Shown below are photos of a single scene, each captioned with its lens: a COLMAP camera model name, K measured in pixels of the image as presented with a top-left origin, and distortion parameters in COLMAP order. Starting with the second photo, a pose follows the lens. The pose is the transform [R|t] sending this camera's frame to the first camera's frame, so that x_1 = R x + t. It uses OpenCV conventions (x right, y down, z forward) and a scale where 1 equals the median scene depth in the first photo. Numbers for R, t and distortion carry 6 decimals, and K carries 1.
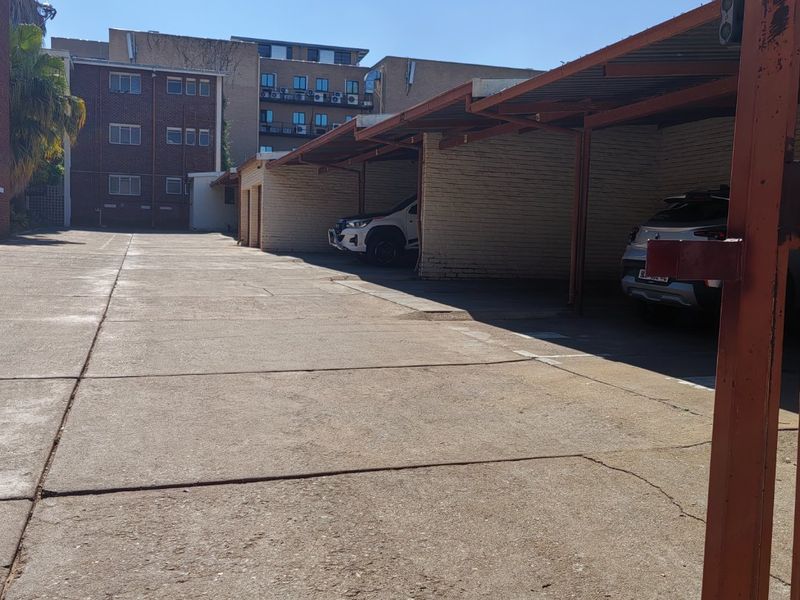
lens RADIAL K [[847.3, 0, 404.3], [0, 847.3, 300.8], [0, 0, 1]] dist [0.030667, 0.000000]
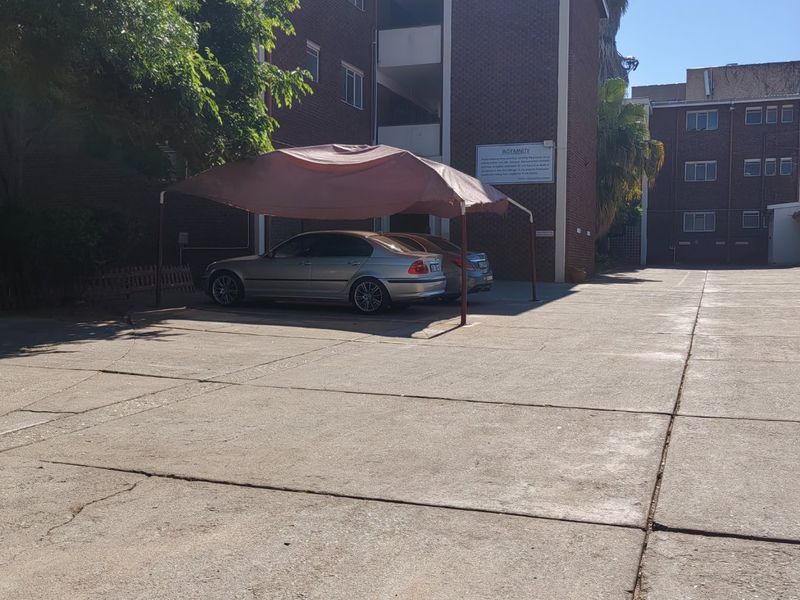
lens RADIAL K [[847.3, 0, 402.1], [0, 847.3, 303.2], [0, 0, 1]] dist [0.030667, 0.000000]
pose [[0.796487, 0.001165, -0.604655, -0.015199], [-0.025379, 0.999181, -0.031506, -0.001636], [0.604123, 0.040440, 0.795864, -0.007473]]
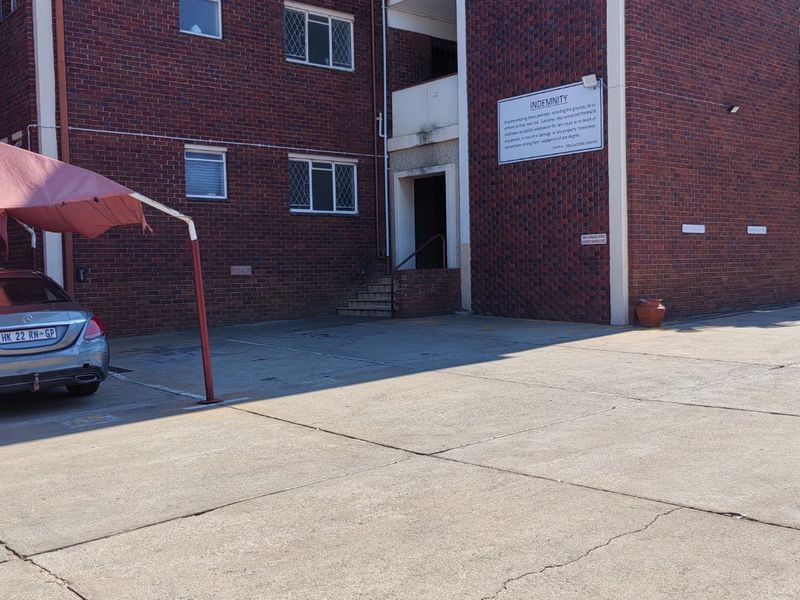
lens RADIAL K [[847.3, 0, 407.2], [0, 847.3, 298.8], [0, 0, 1]] dist [0.030667, 0.000000]
pose [[0.384482, -0.008491, -0.923093, 0.005631], [-0.027744, 0.999400, -0.020749, -0.165126], [0.922715, 0.033588, 0.384016, 1.458444]]
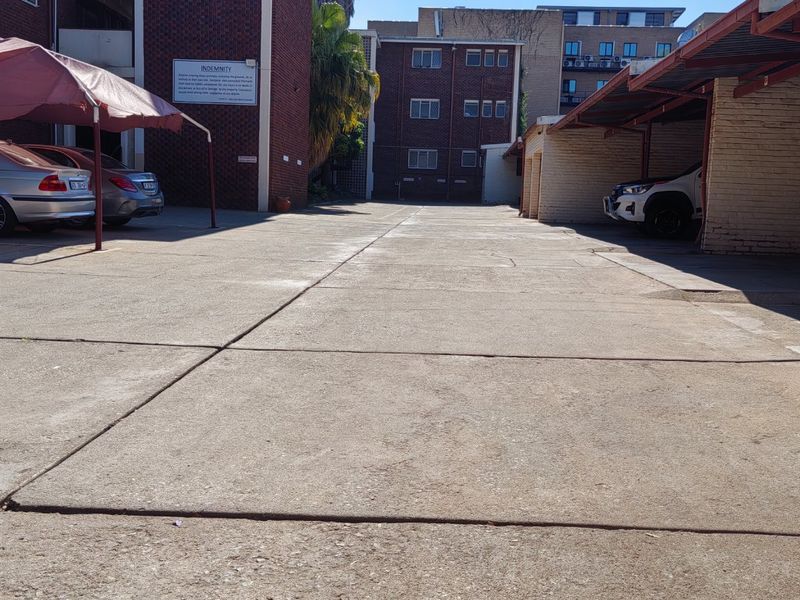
lens RADIAL K [[847.3, 0, 401.7], [0, 847.3, 301.8], [0, 0, 1]] dist [0.030667, 0.000000]
pose [[0.936561, 0.041938, -0.347987, 0.056885], [-0.031578, 0.998874, 0.035392, 0.004125], [0.349080, -0.022158, 0.936831, 0.154242]]
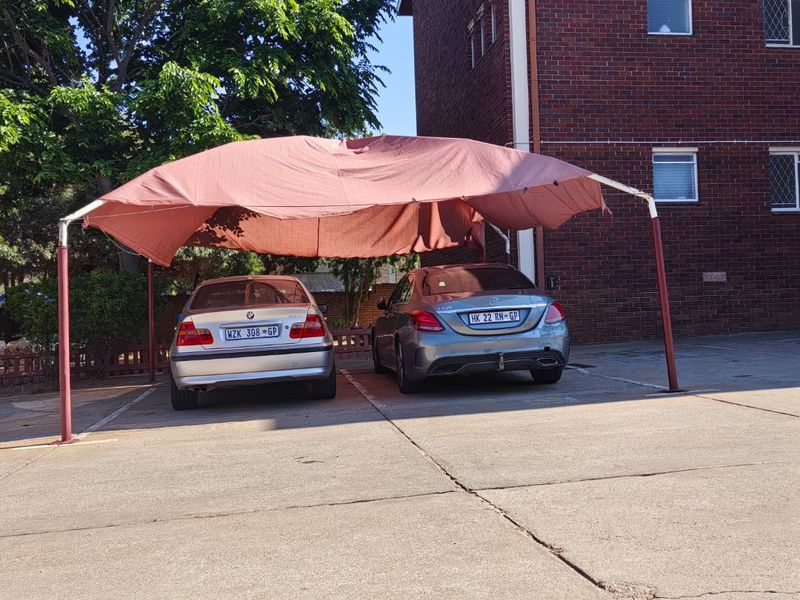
lens RADIAL K [[847.3, 0, 403.0], [0, 847.3, 297.2], [0, 0, 1]] dist [0.030667, 0.000000]
pose [[-0.157509, -0.053447, -0.986070, -0.038075], [-0.040369, 0.998048, -0.047648, -0.111366], [0.986692, 0.032301, -0.159359, 1.482969]]
